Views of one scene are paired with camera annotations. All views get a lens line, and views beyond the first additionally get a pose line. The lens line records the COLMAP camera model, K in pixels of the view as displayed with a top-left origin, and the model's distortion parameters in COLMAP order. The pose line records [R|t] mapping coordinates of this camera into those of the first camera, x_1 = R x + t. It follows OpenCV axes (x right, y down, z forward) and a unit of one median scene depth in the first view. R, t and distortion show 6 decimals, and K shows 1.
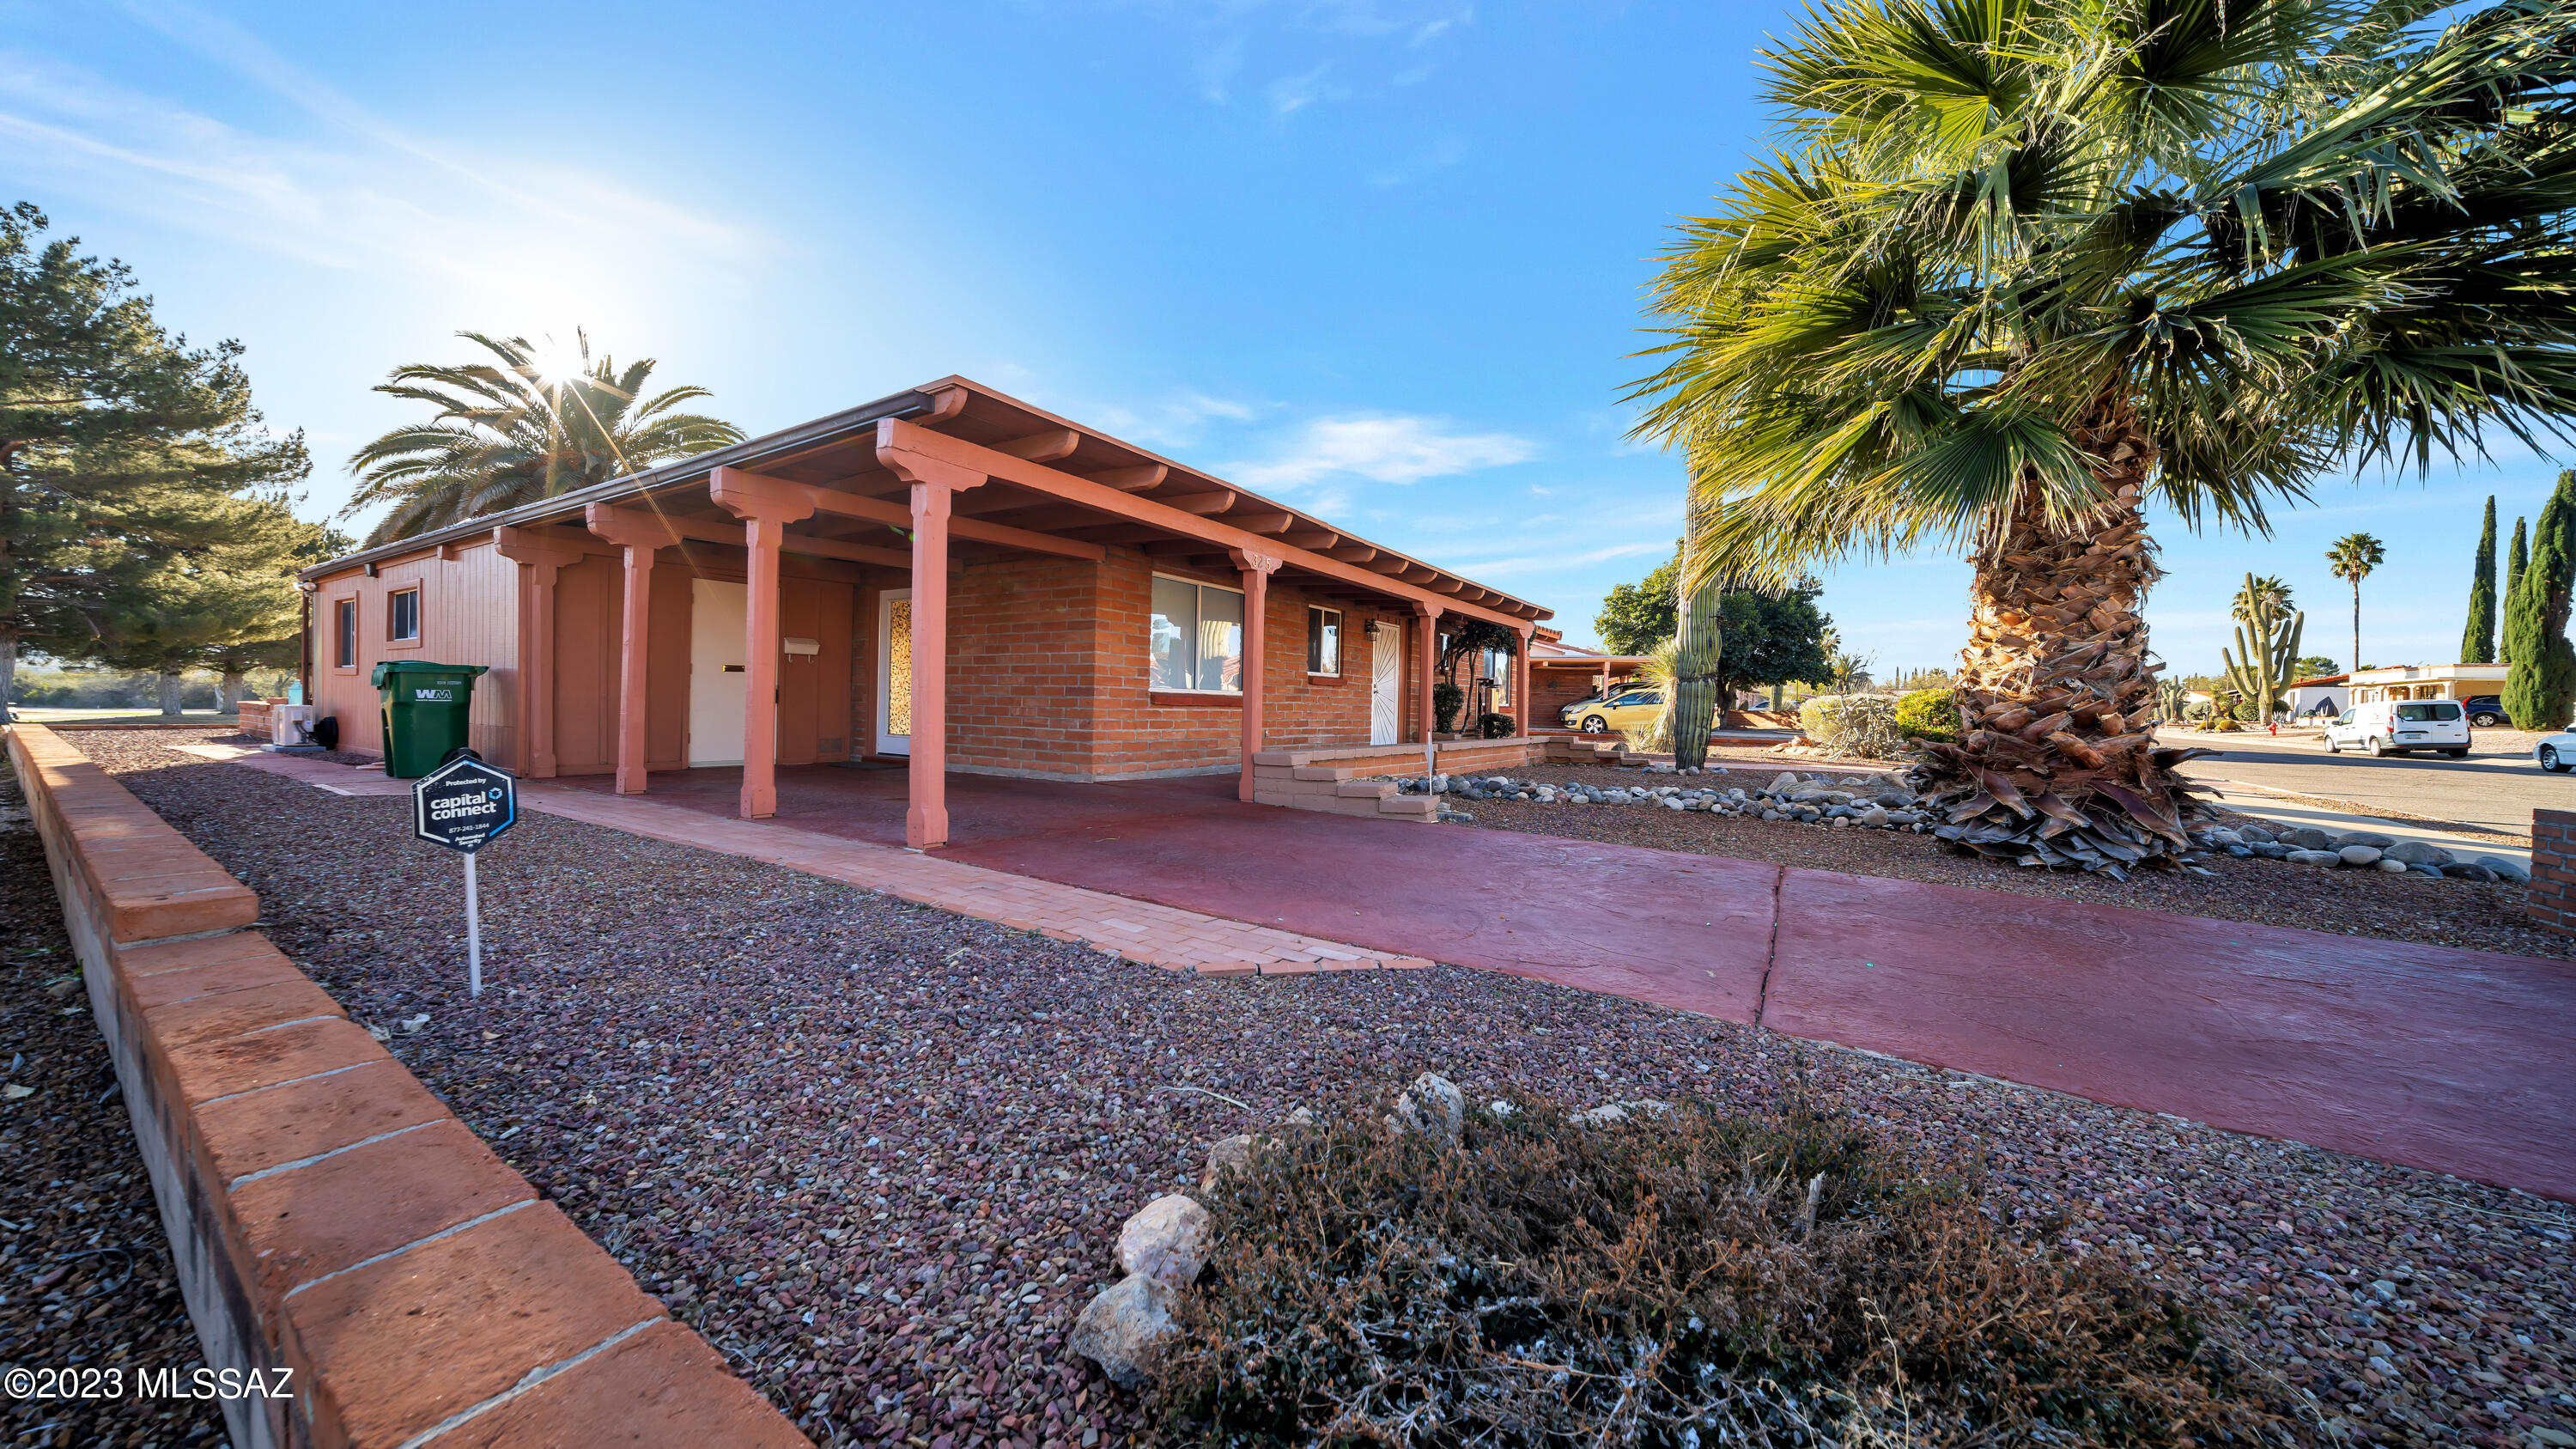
lens RADIAL K [[855.6, 0, 1296.6], [0, 855.6, 713.4], [0, 0, 1]] dist [0.001756, 0.000078]
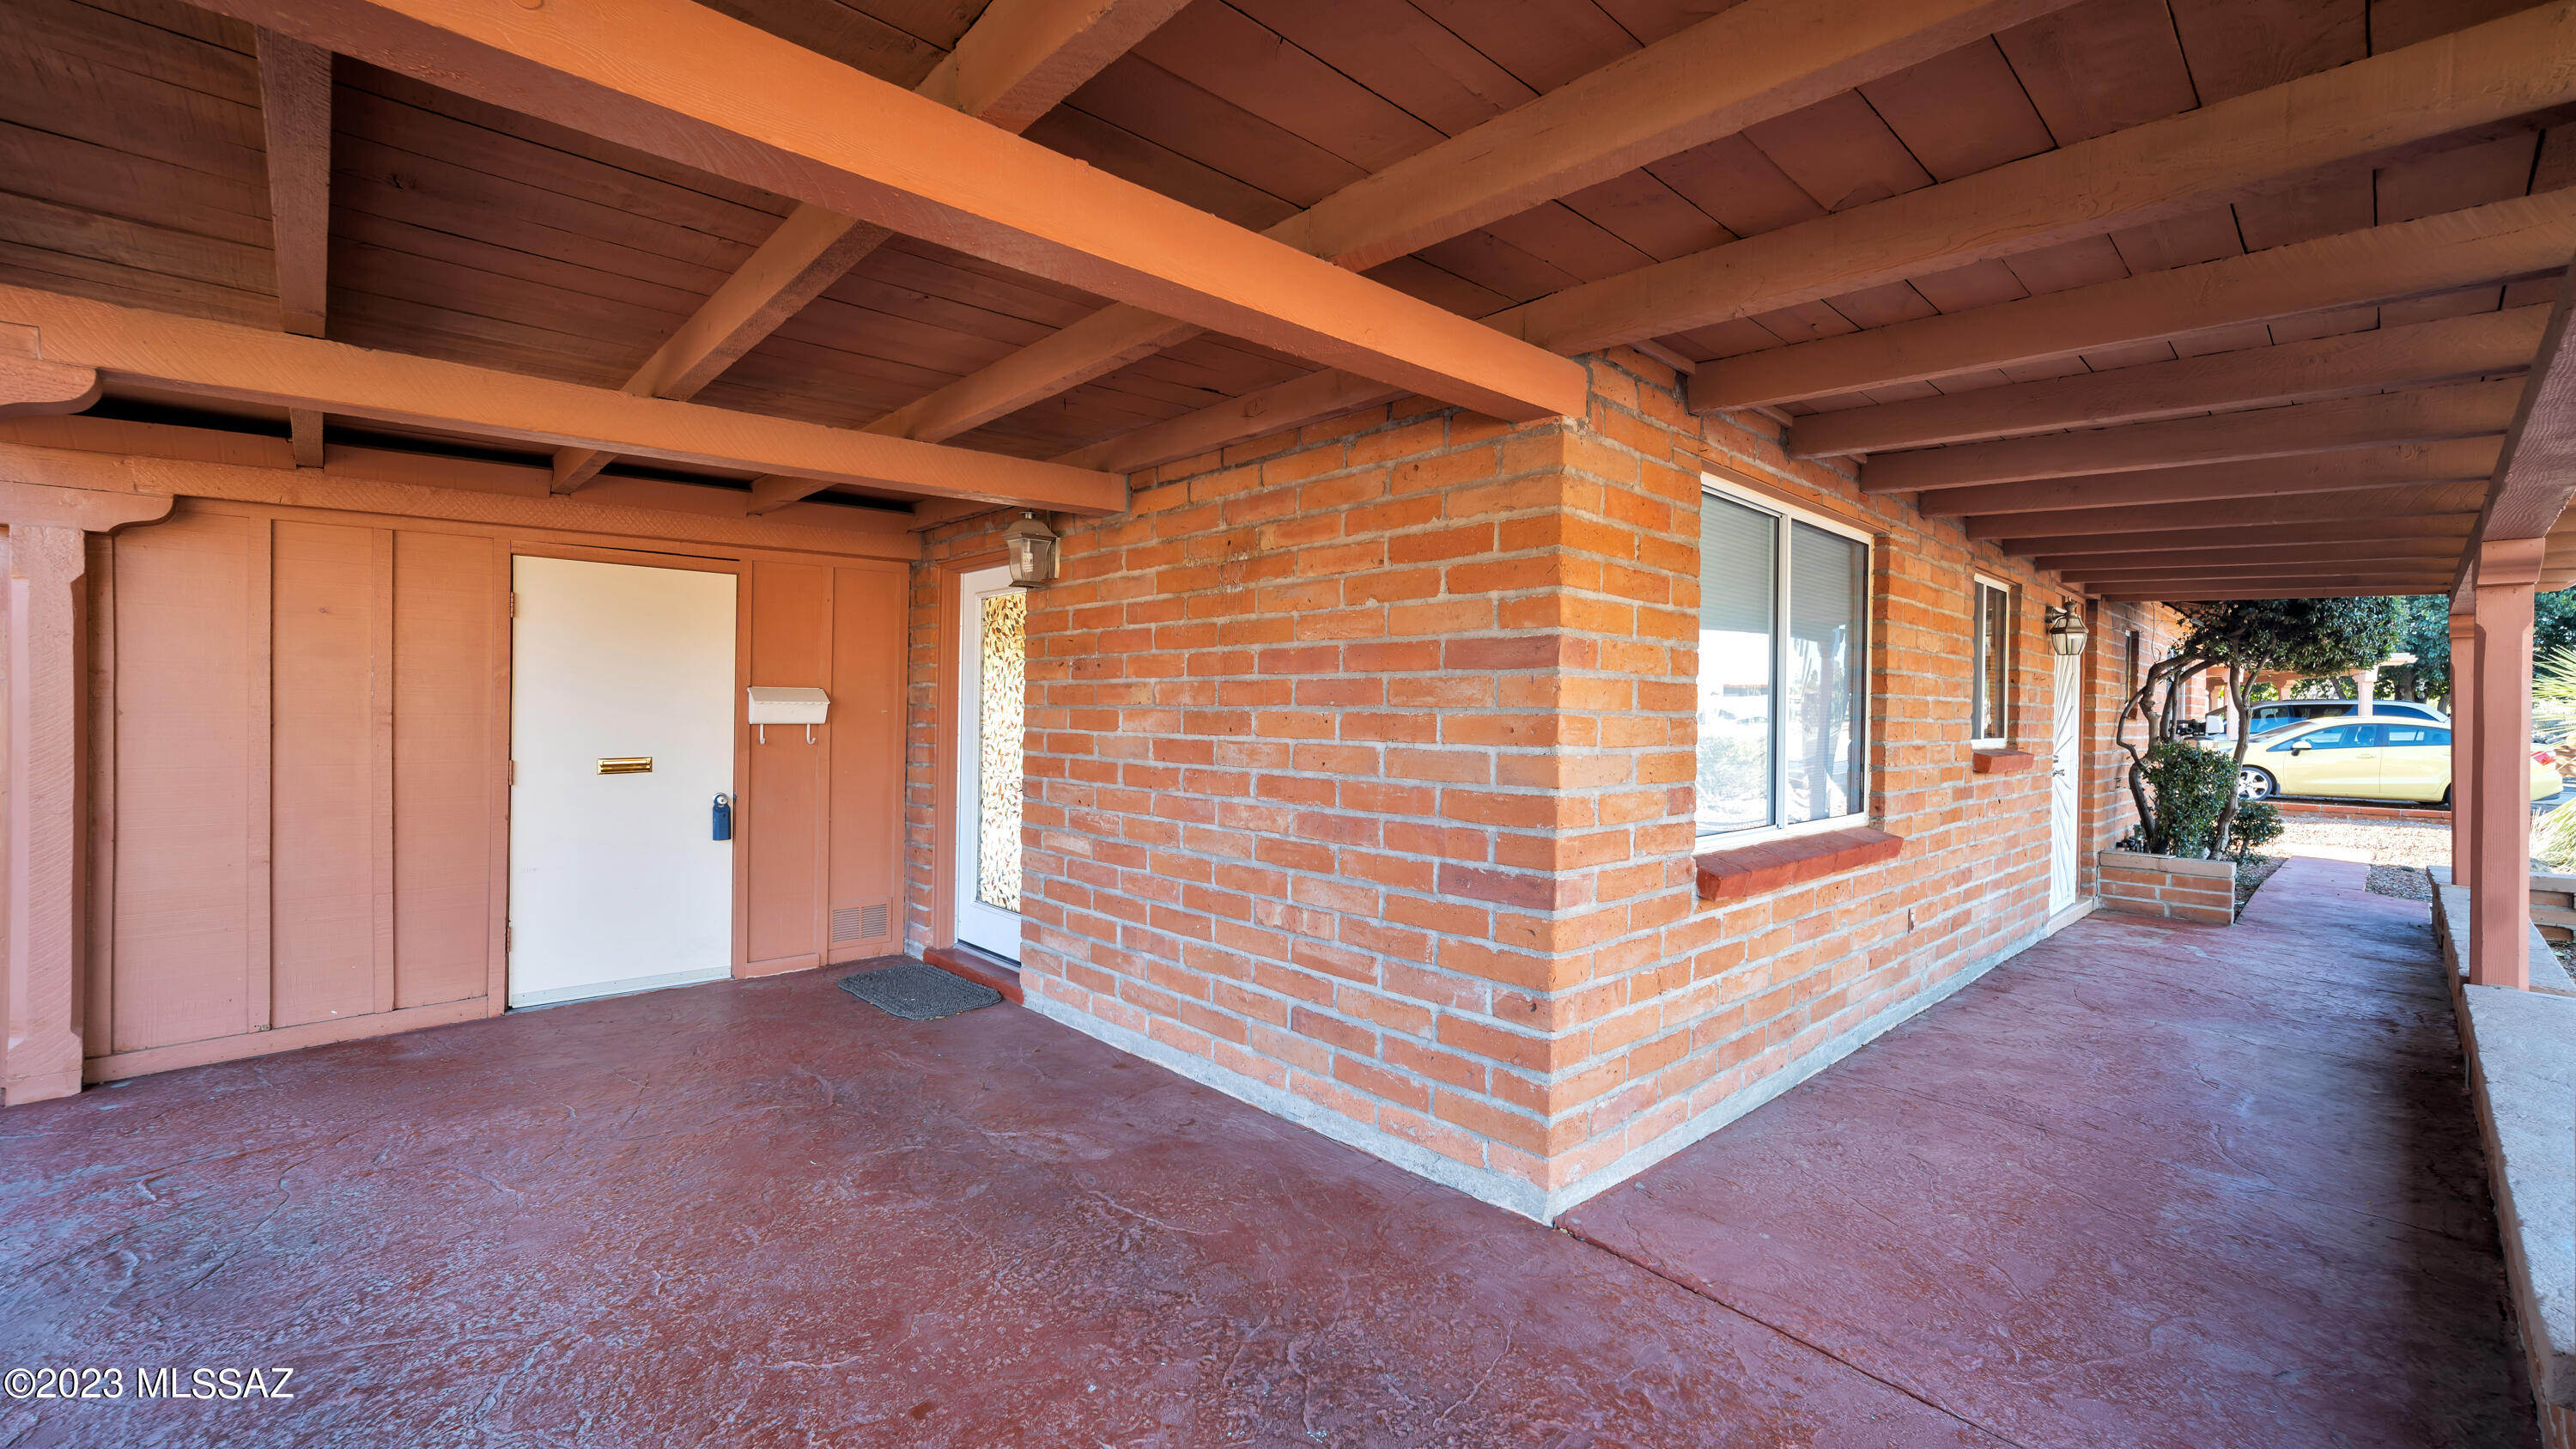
lens RADIAL K [[1016.5, 0, 1290.5], [0, 1016.5, 721.5], [0, 0, 1]] dist [-0.009150, 0.004323]
pose [[0.969725, -0.002665, -0.244184, -0.229434], [0.000215, 0.999949, -0.010059, -0.074018], [0.244199, 0.009702, 0.969677, 0.632482]]
